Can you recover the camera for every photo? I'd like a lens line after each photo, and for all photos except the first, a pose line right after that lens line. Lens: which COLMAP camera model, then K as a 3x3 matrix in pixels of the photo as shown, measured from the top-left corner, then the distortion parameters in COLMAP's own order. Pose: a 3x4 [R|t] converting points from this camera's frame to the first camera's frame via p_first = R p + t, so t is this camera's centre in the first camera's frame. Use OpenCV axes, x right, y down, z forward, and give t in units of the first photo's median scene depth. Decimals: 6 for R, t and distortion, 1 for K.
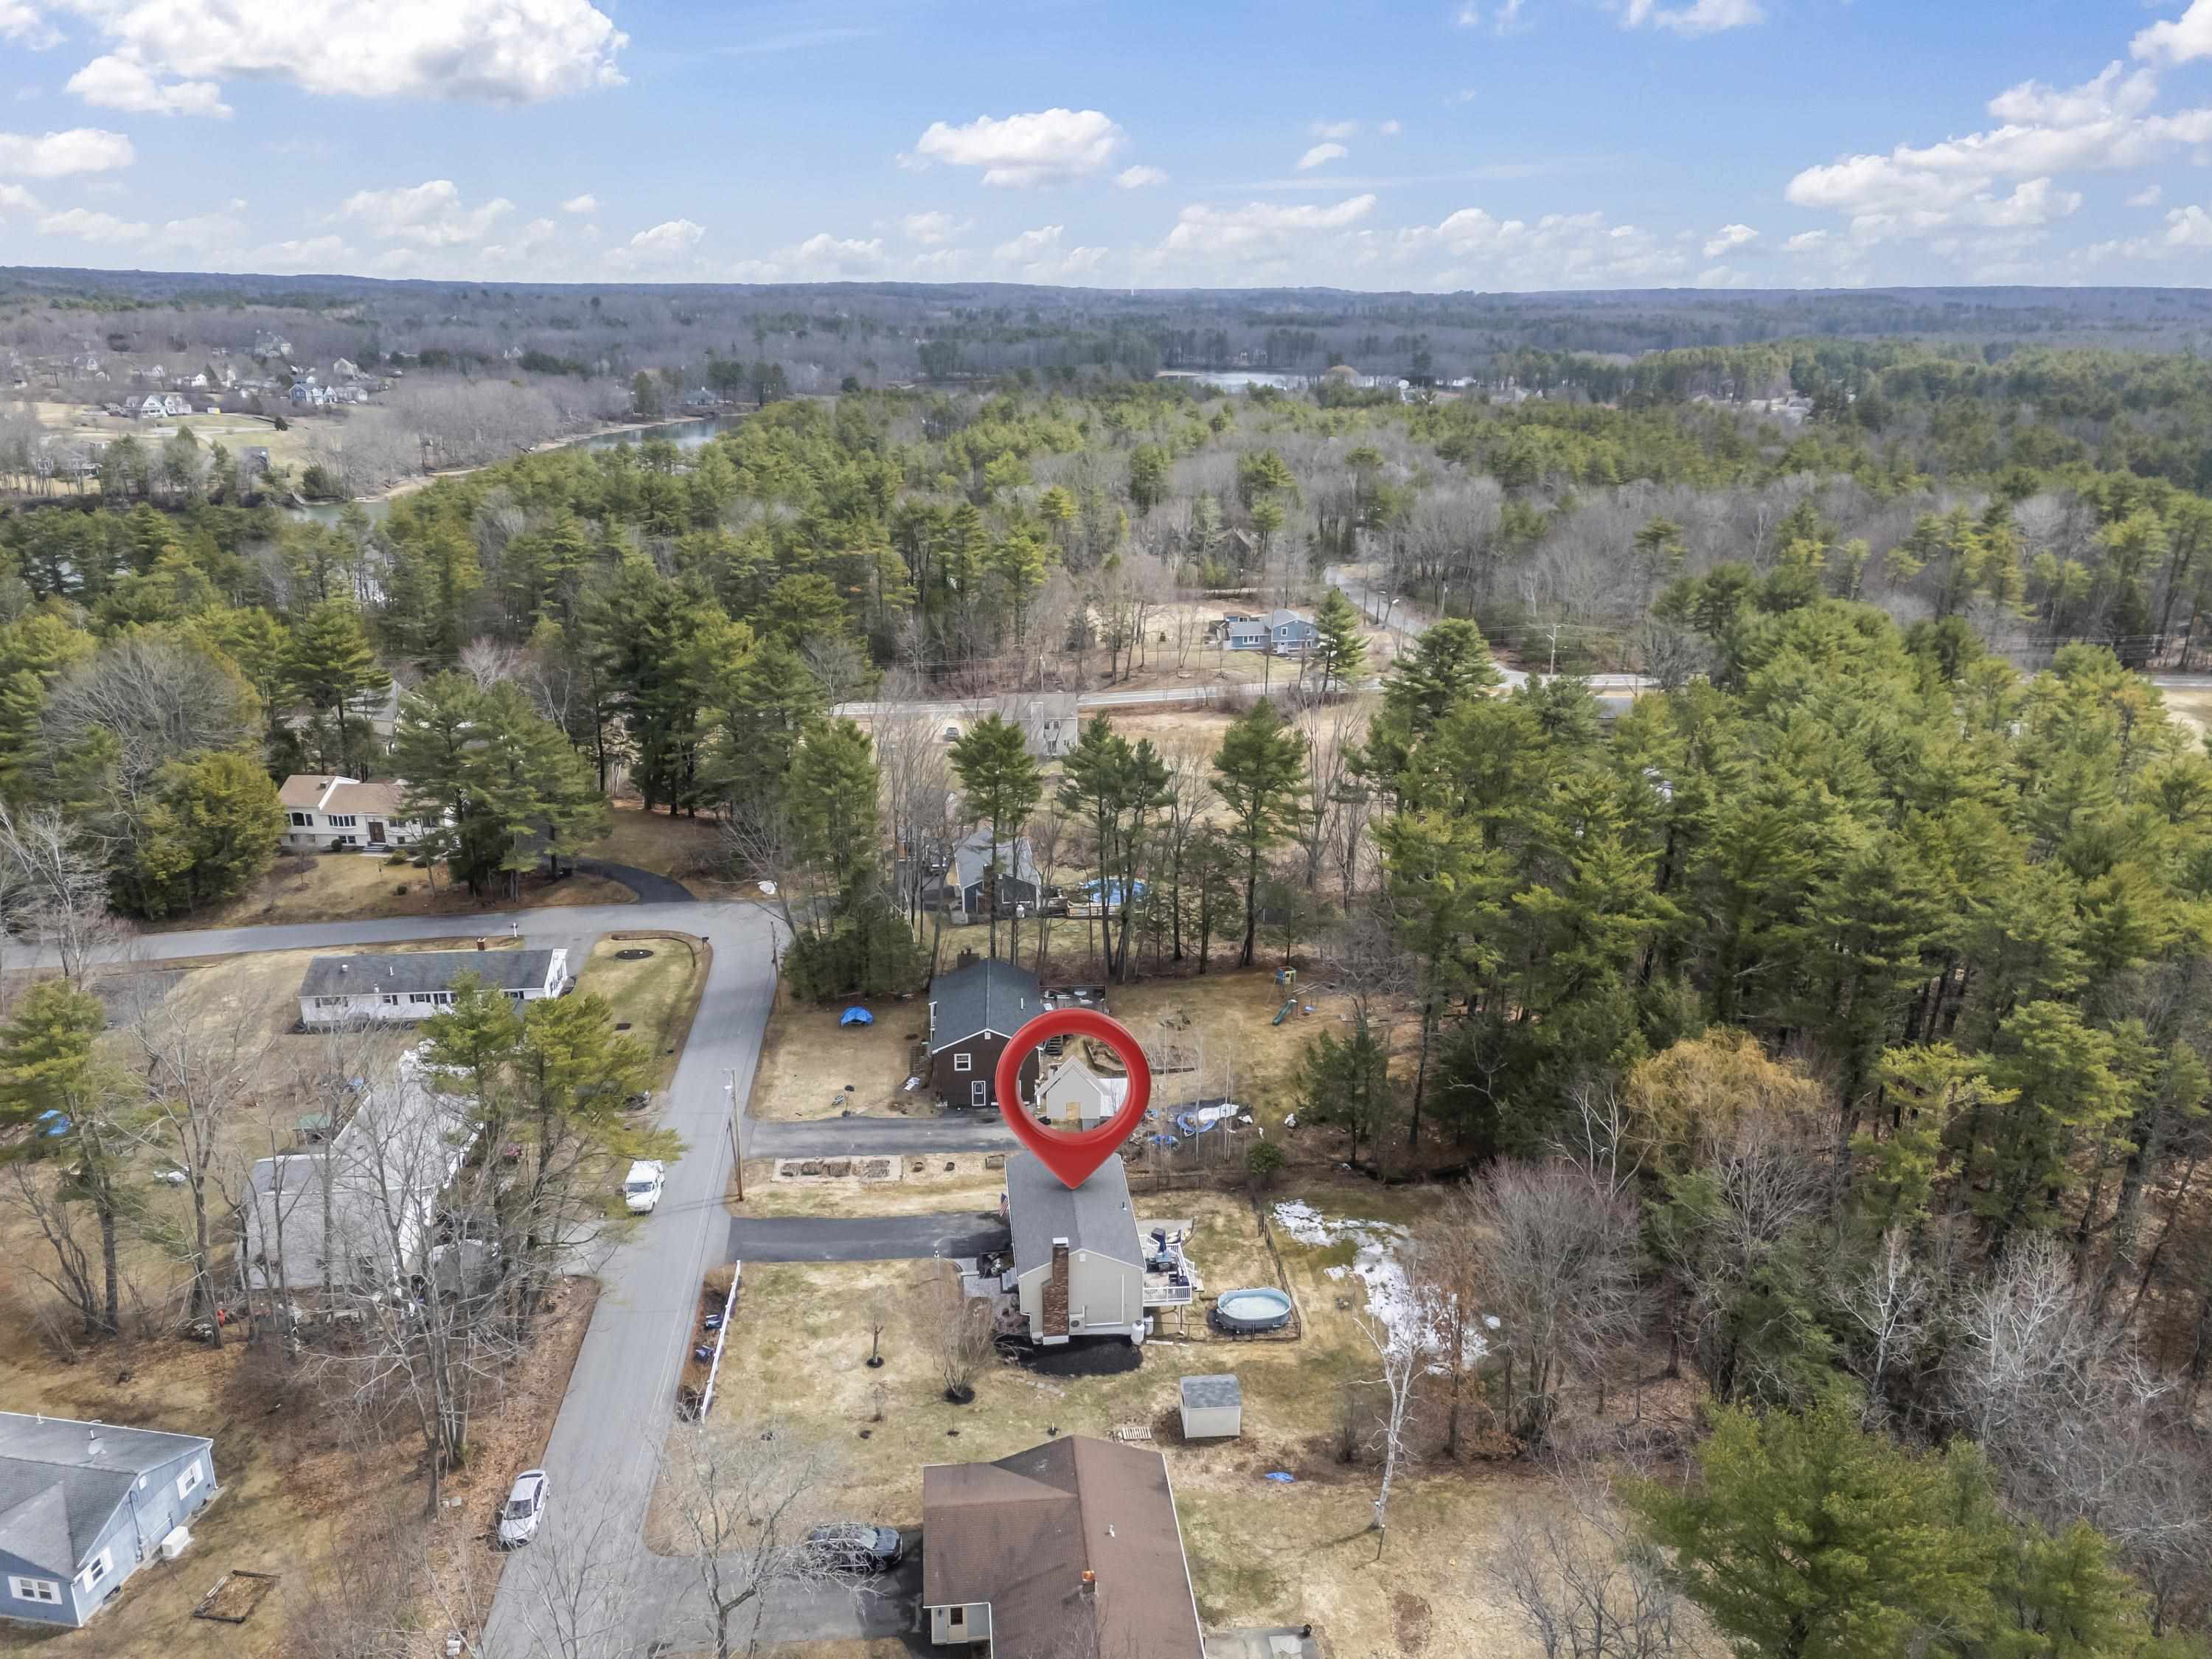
lens RADIAL K [[1607.9, 0, 1097.6], [0, 1607.9, 835.7], [0, 0, 1]] dist [0.077023, -0.073512]
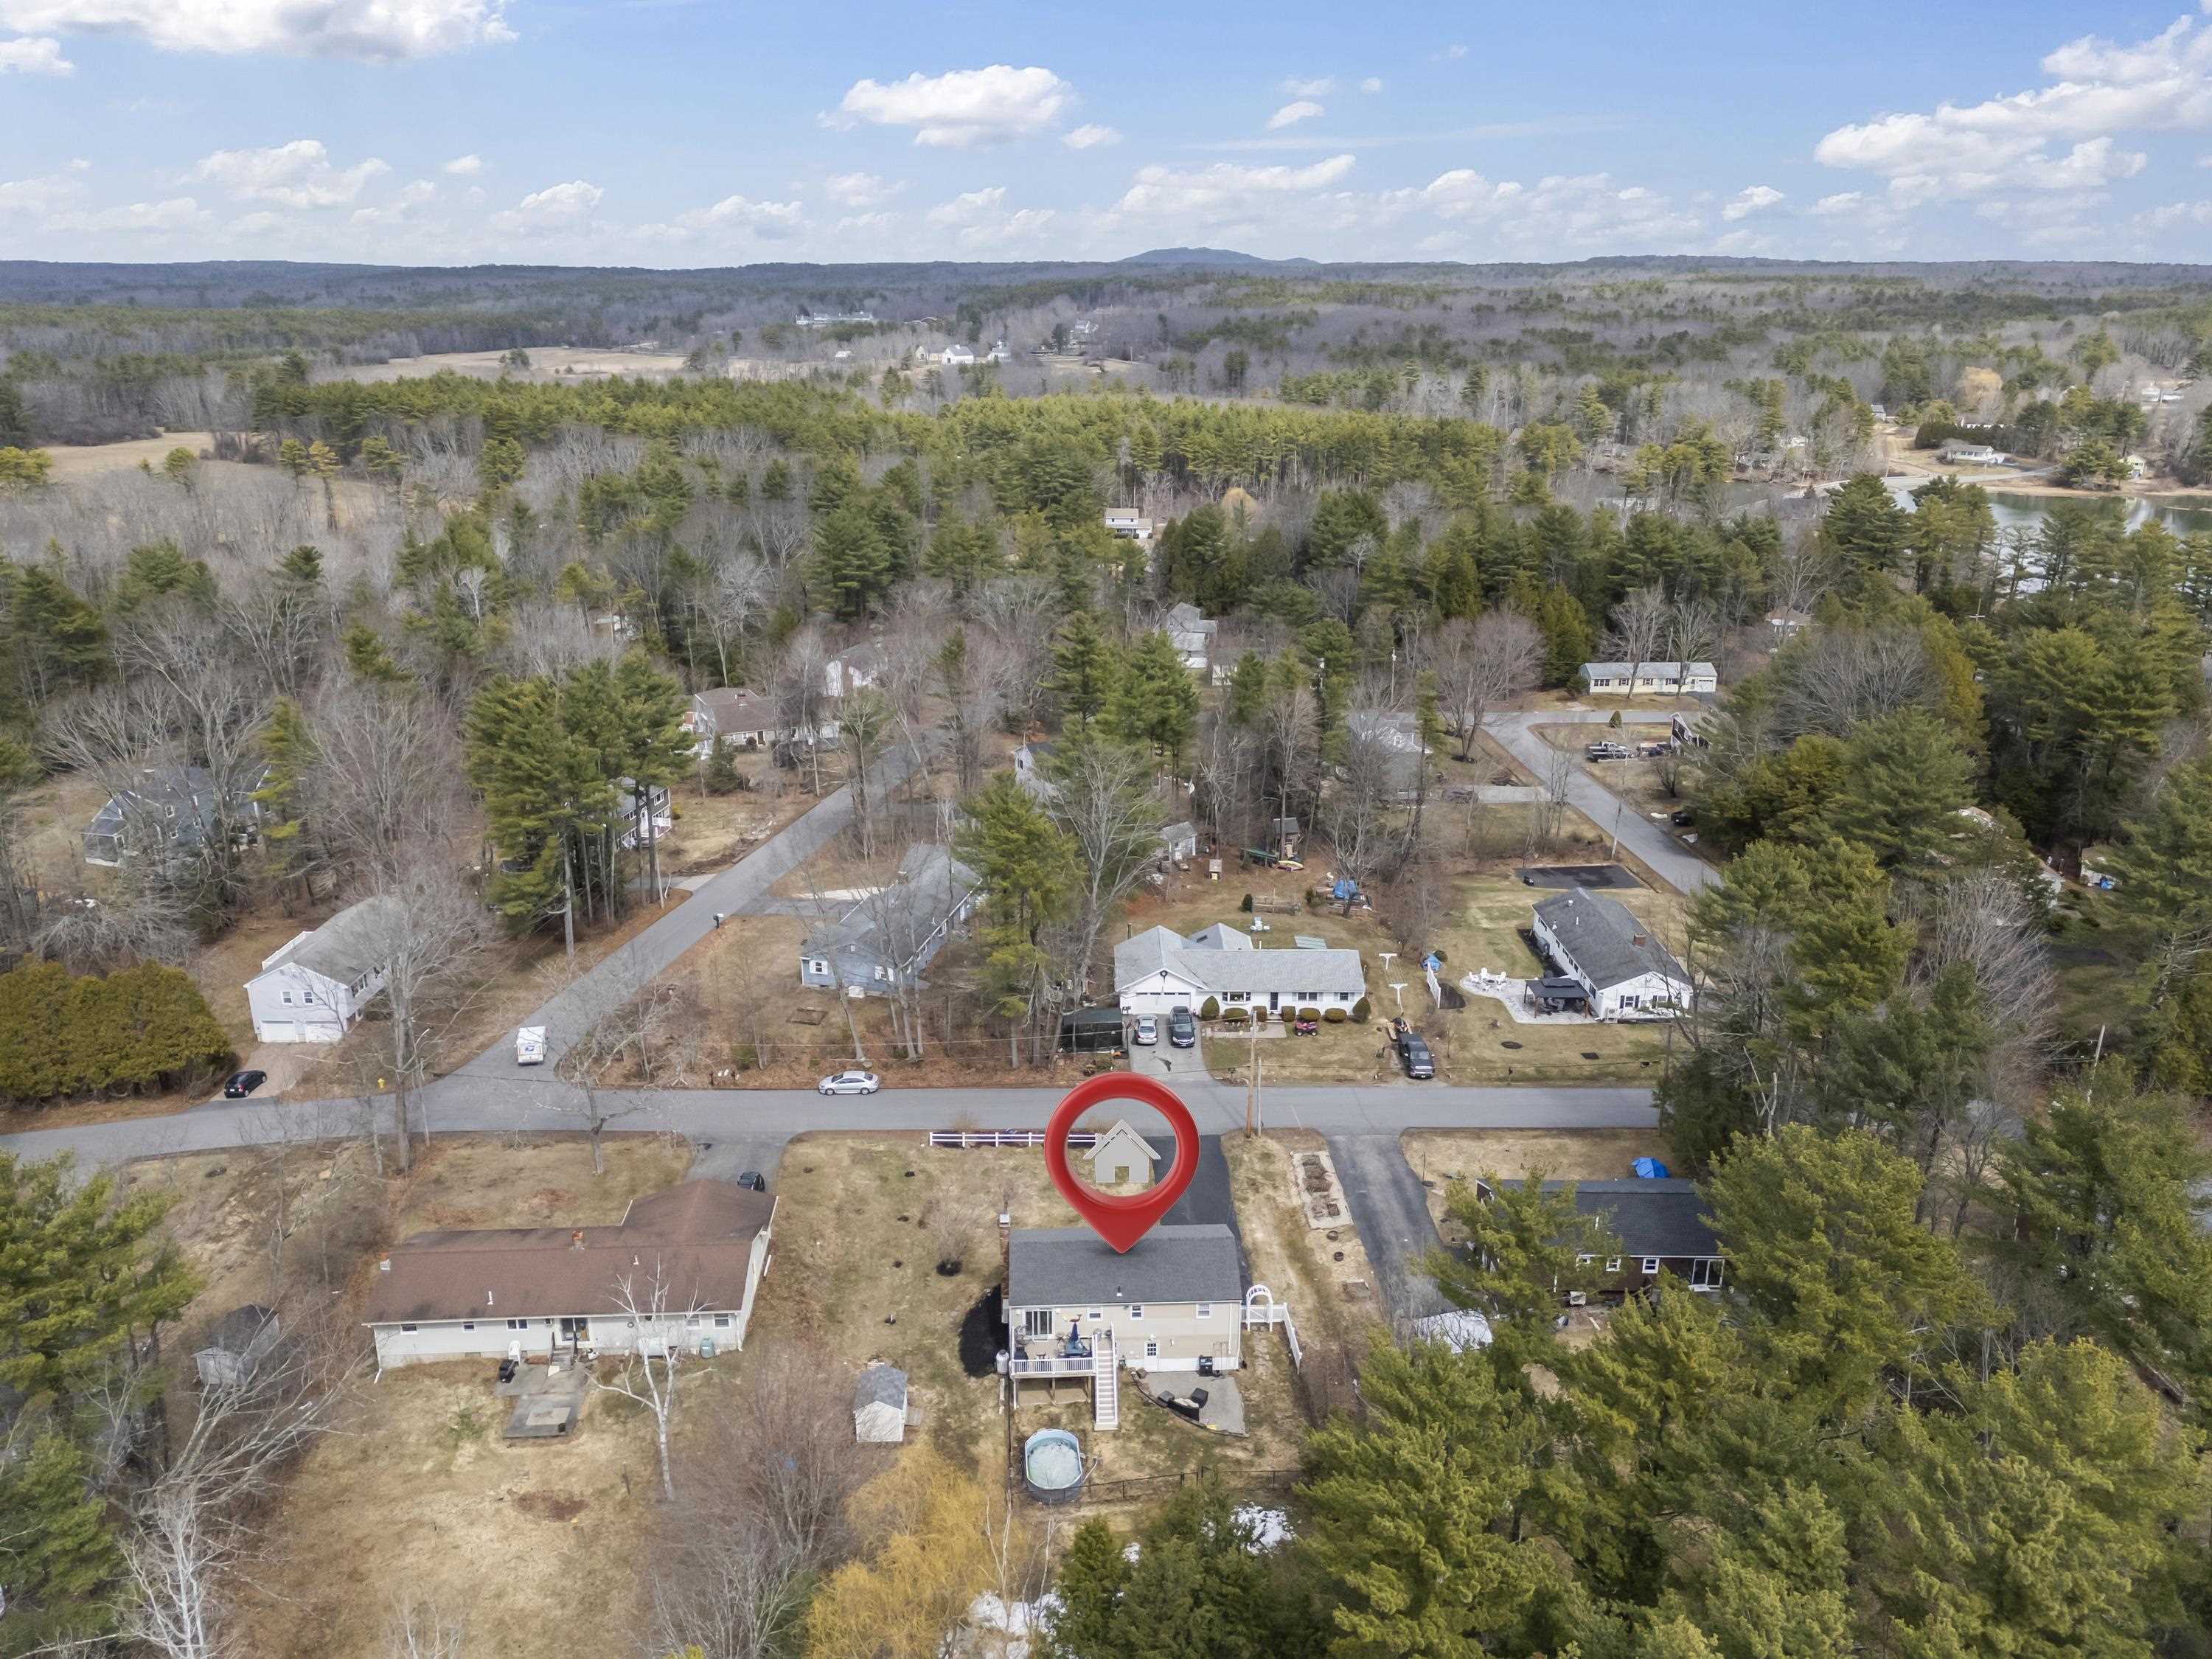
lens RADIAL K [[1629.0, 0, 1102.9], [0, 1629.0, 777.4], [0, 0, 1]] dist [0.124247, -0.144186]
pose [[-0.057386, 0.283178, -0.957349, 0.814102], [-0.325394, 0.901260, 0.286093, -0.287738], [0.943836, 0.327933, 0.040425, 0.855480]]
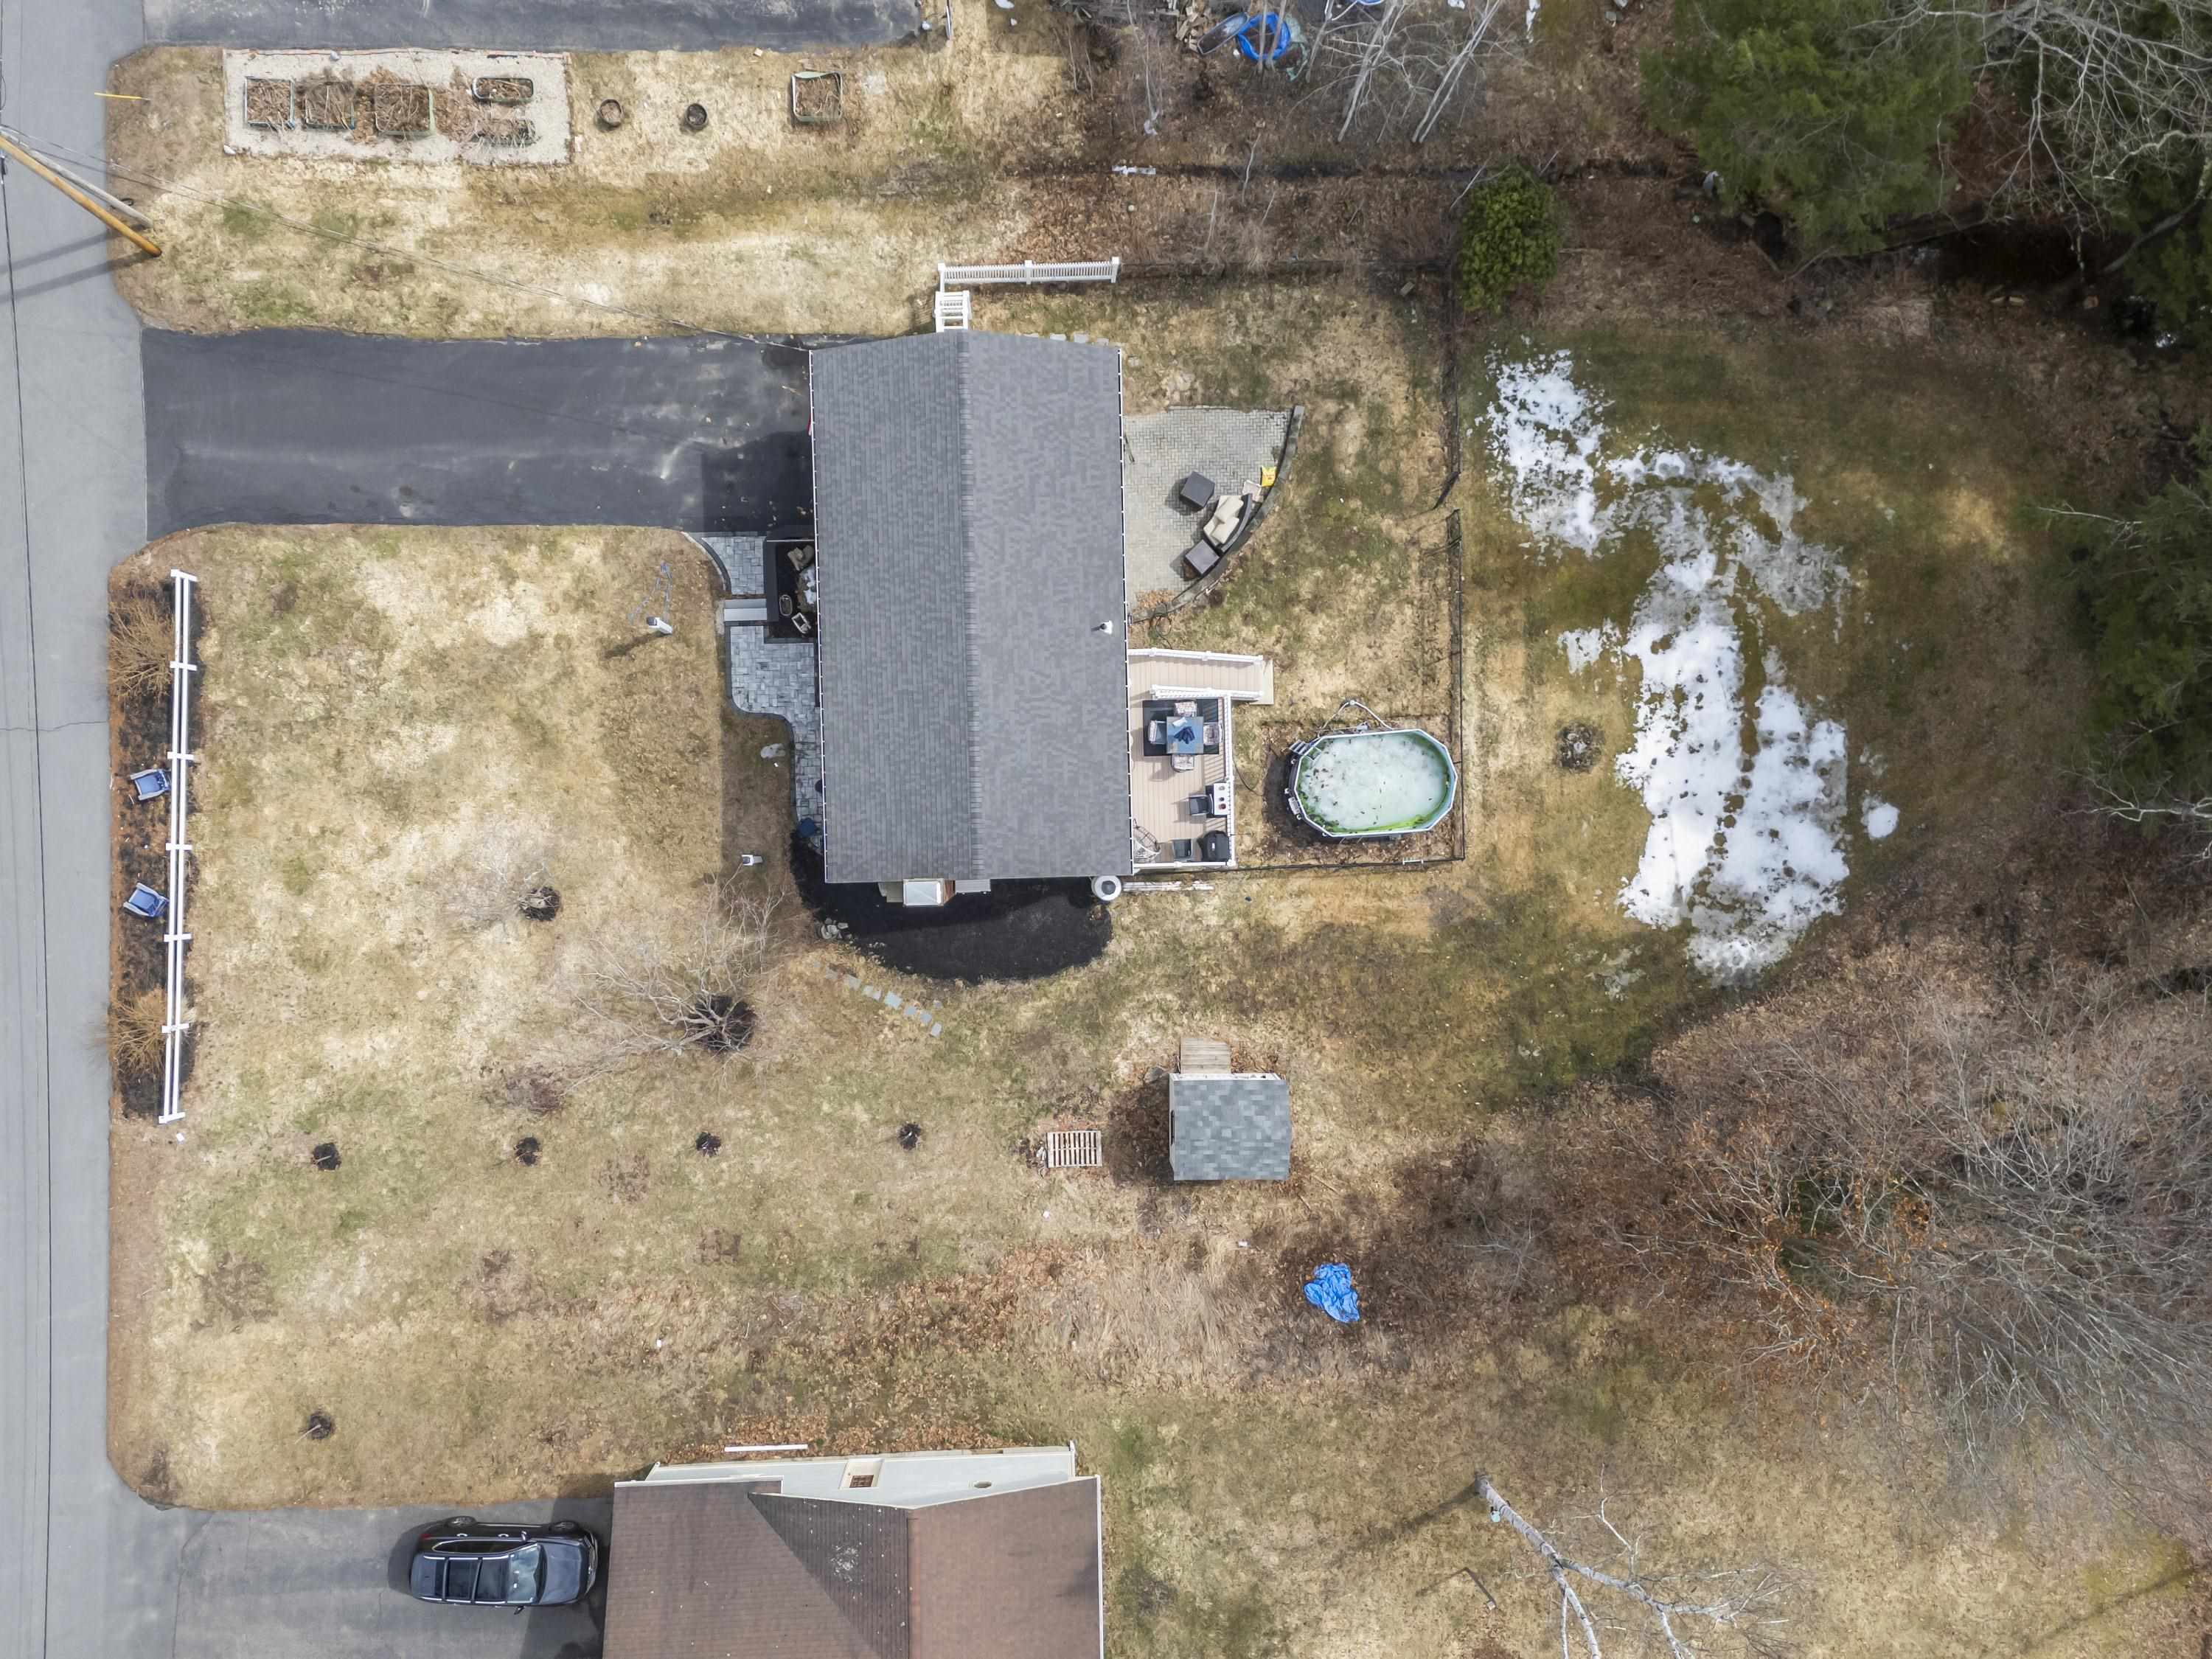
lens RADIAL K [[1607.9, 0, 1097.6], [0, 1607.9, 835.7], [0, 0, 1]] dist [0.077023, -0.073512]
pose [[0.996108, 0.082871, 0.030021, 0.006910], [-0.055796, 0.329203, 0.942609, -0.123633], [0.068232, -0.940616, 0.332545, 0.815680]]
